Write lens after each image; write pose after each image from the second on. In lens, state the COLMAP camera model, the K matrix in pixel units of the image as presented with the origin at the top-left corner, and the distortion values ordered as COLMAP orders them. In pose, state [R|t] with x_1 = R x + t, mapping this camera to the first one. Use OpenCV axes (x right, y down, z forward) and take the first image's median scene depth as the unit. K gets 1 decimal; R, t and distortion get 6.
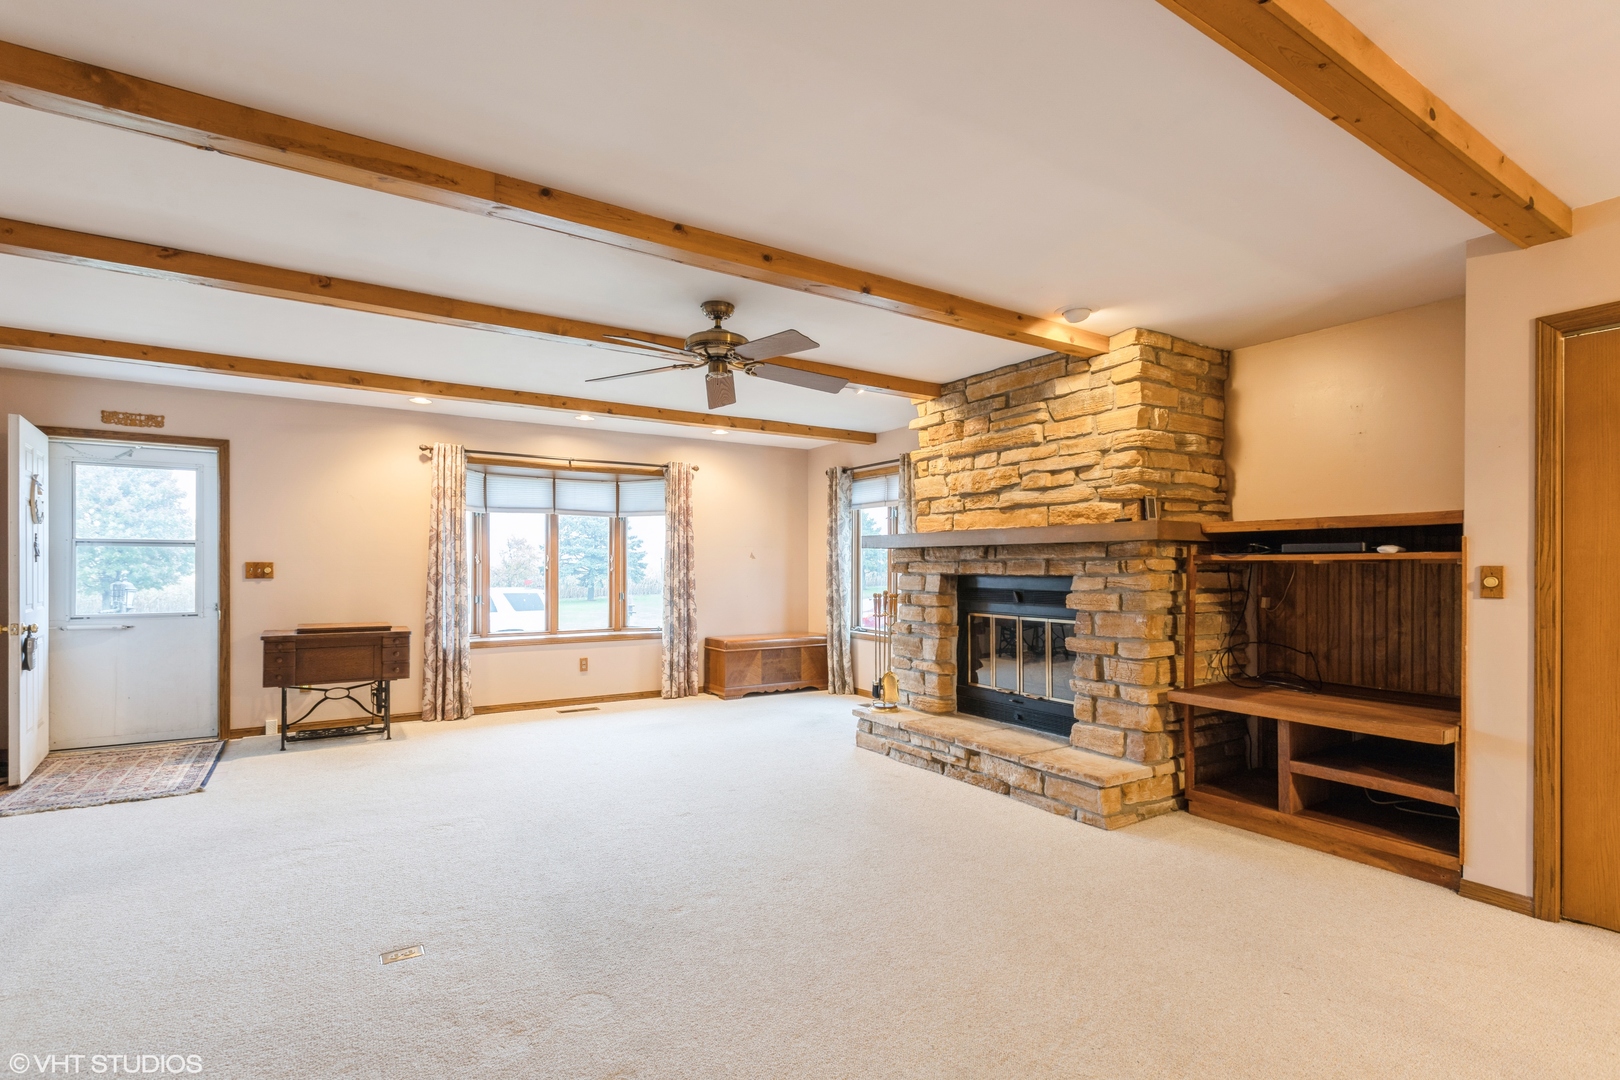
lens RADIAL K [[751.0, 0, 808.3], [0, 751.0, 567.1], [0, 0, 1]] dist [-0.001031, 0.000842]
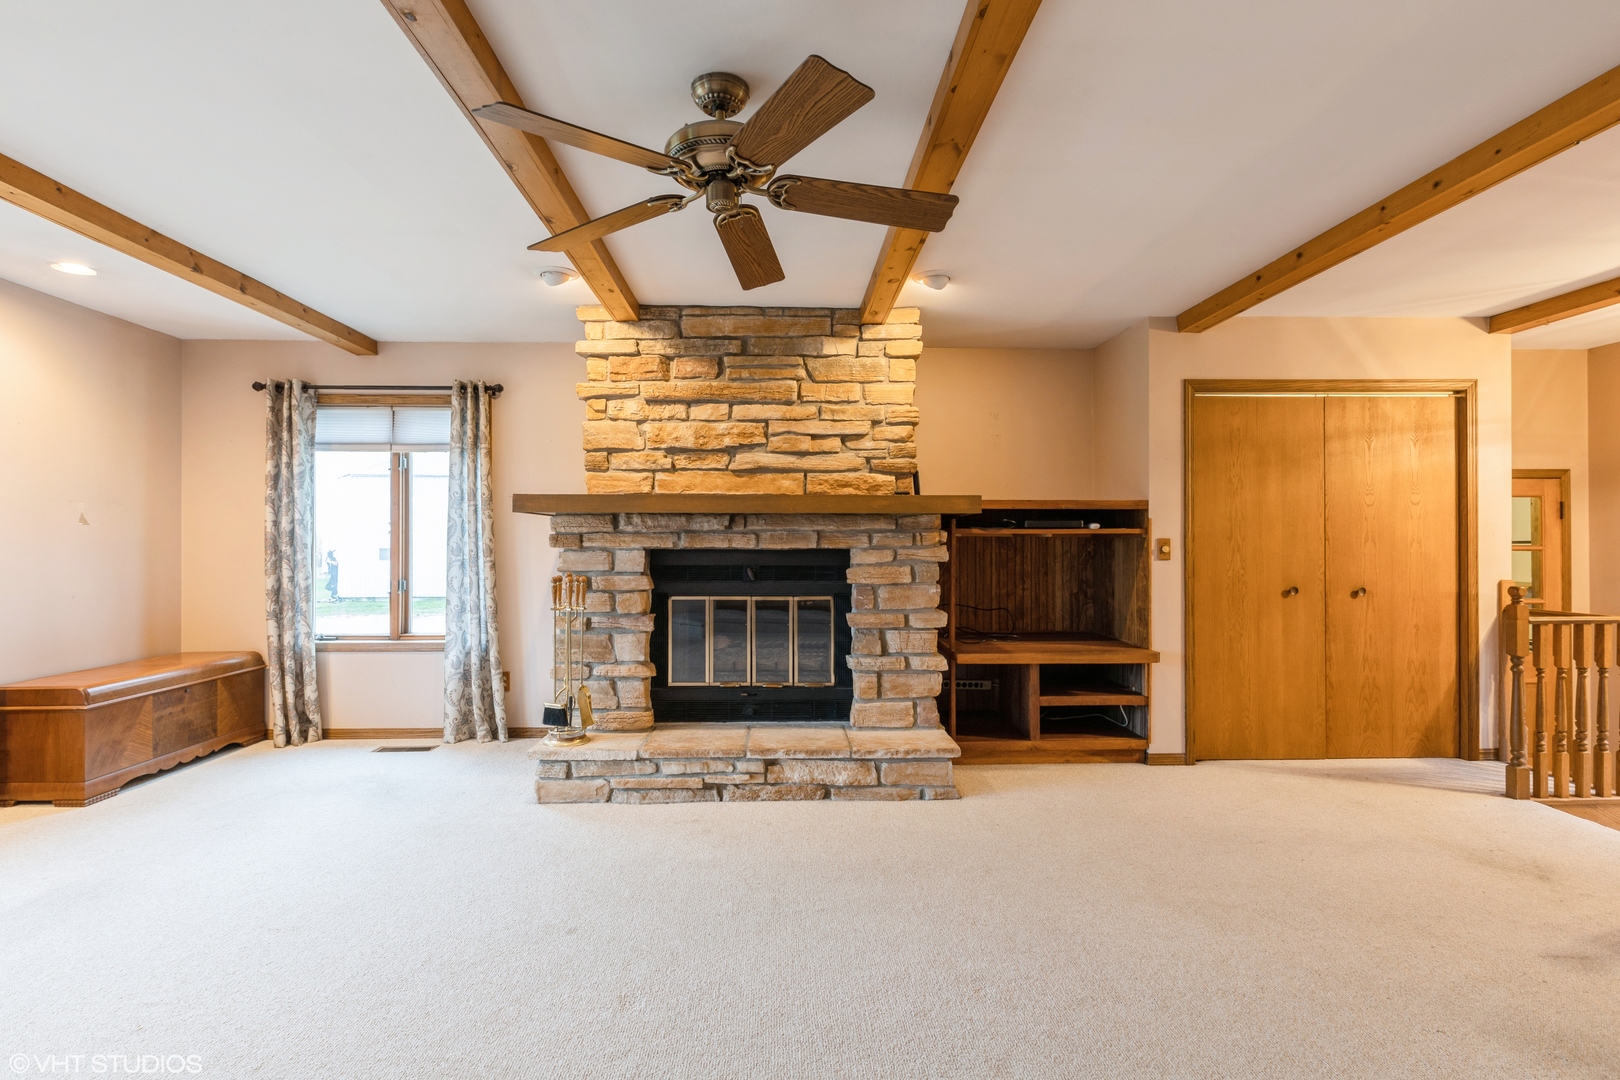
lens RADIAL K [[751.0, 0, 800.1], [0, 751.0, 544.1], [0, 0, 1]] dist [-0.001031, 0.000842]
pose [[0.516887, -0.001467, 0.856052, -0.462831], [0.001470, 0.999999, 0.000826, 0.004543], [-0.856052, 0.000832, 0.516889, 0.527800]]
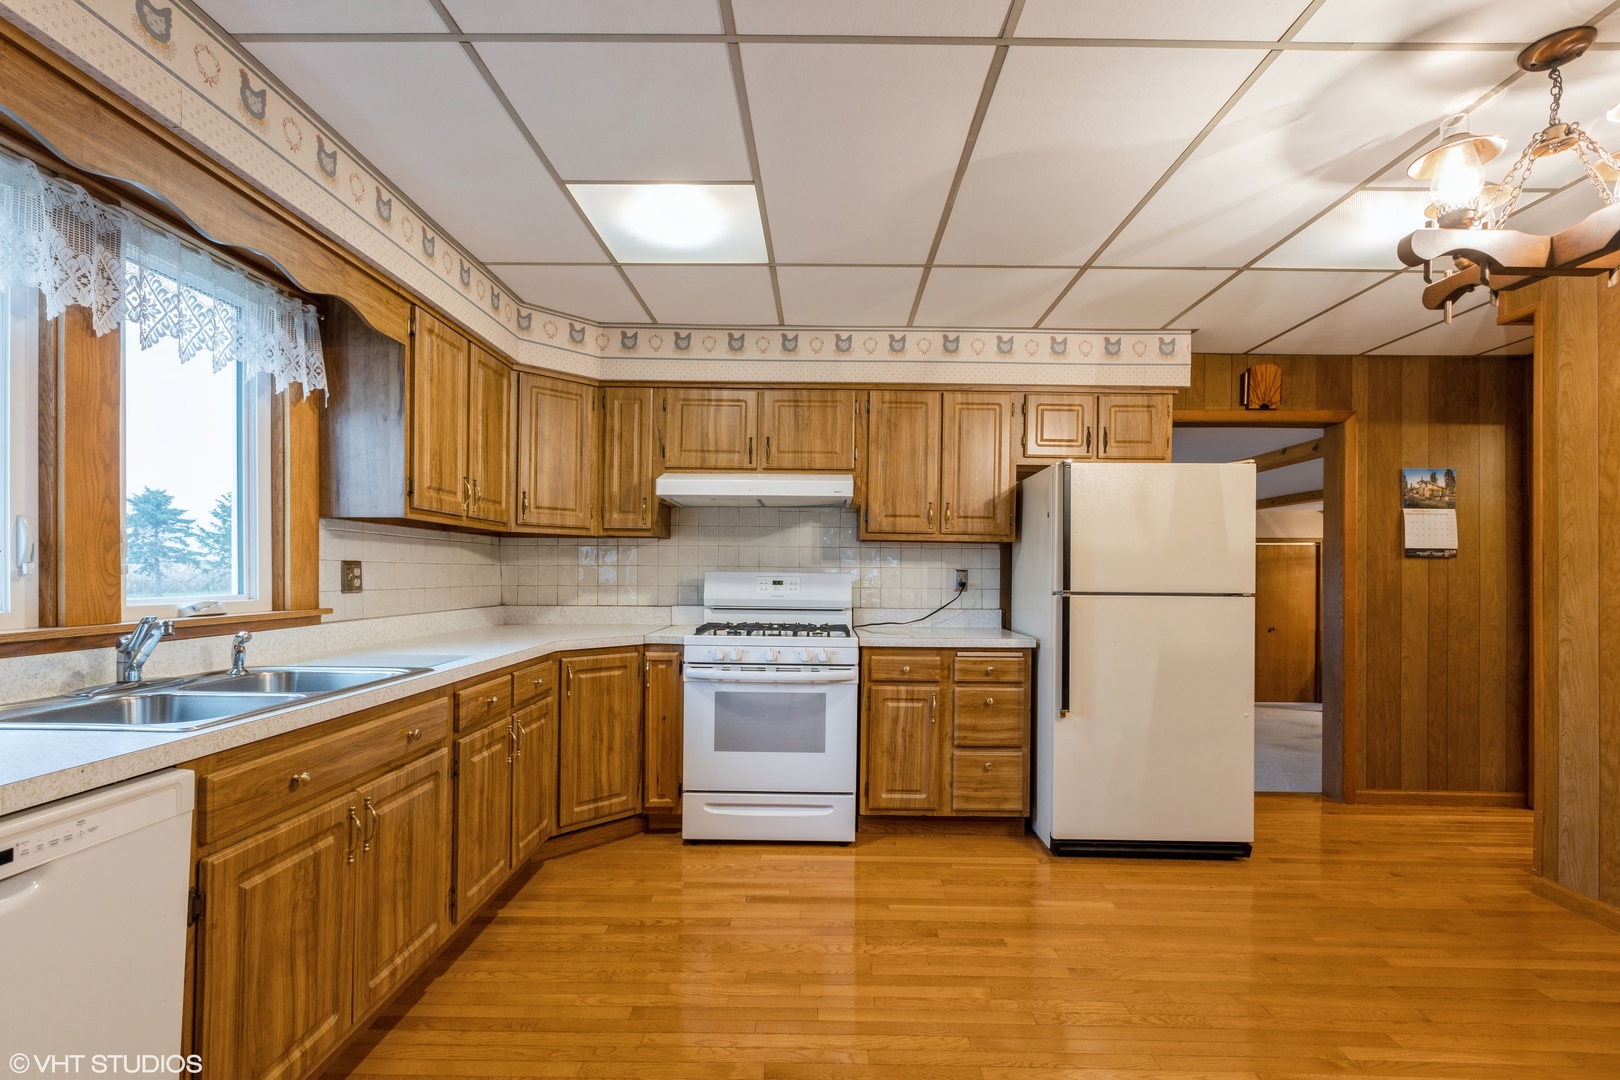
lens RADIAL K [[751.0, 0, 813.2], [0, 751.0, 568.7], [0, 0, 1]] dist [-0.001031, 0.000842]
pose [[0.538710, 0.007932, 0.842454, -1.834483], [-0.007039, 0.999963, -0.004914, -0.089799], [-0.842462, -0.003283, 0.538746, 0.362126]]
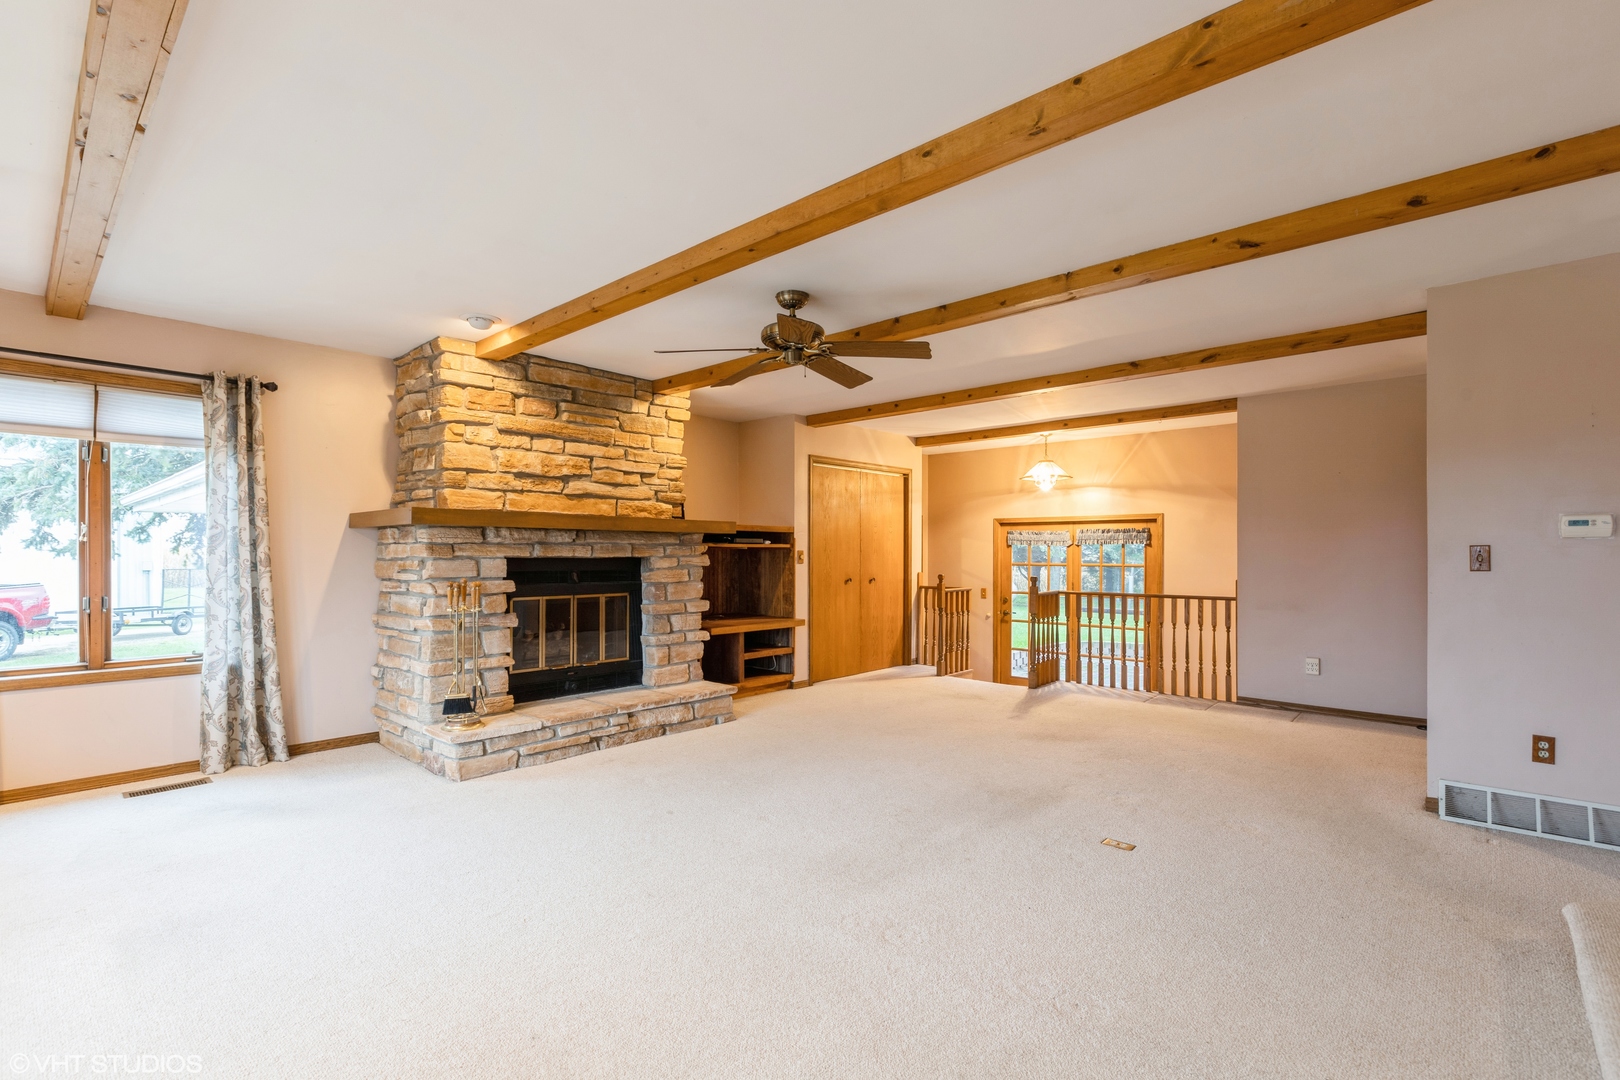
lens RADIAL K [[751.0, 0, 797.7], [0, 751.0, 555.3], [0, 0, 1]] dist [-0.001031, 0.000842]
pose [[-0.254615, -0.007458, 0.967014, -0.908702], [-0.004002, 0.999970, 0.006658, -0.001067], [-0.967034, -0.002175, -0.254637, 1.016575]]
